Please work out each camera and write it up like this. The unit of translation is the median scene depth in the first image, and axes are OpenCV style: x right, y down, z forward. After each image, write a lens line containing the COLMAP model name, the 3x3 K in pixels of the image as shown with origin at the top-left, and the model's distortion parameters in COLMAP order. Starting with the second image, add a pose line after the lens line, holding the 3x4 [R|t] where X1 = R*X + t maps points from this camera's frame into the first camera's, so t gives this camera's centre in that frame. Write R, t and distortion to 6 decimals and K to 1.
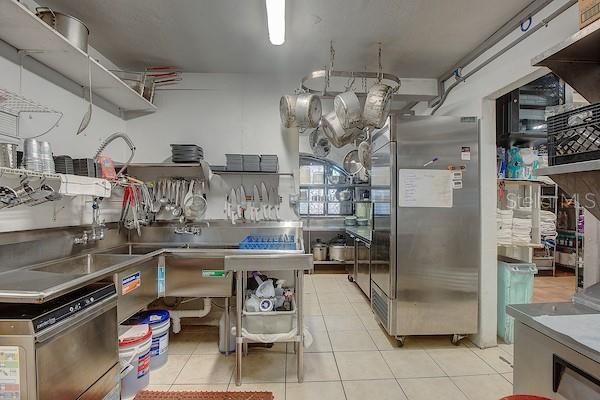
lens RADIAL K [[284.4, 0, 305.5], [0, 284.4, 201.8], [0, 0, 1]] dist [-0.038359, 0.005016]
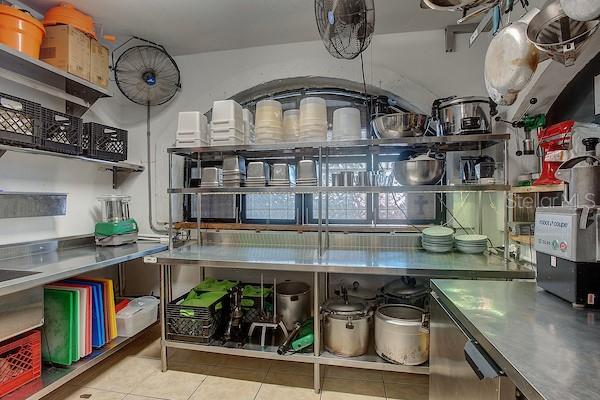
lens RADIAL K [[284.4, 0, 300.4], [0, 284.4, 199.9], [0, 0, 1]] dist [-0.038359, 0.005016]
pose [[0.970230, -0.011283, -0.241922, 0.162564], [0.012341, 0.999920, 0.002858, 0.024671], [0.241870, -0.005758, 0.970292, 1.312475]]
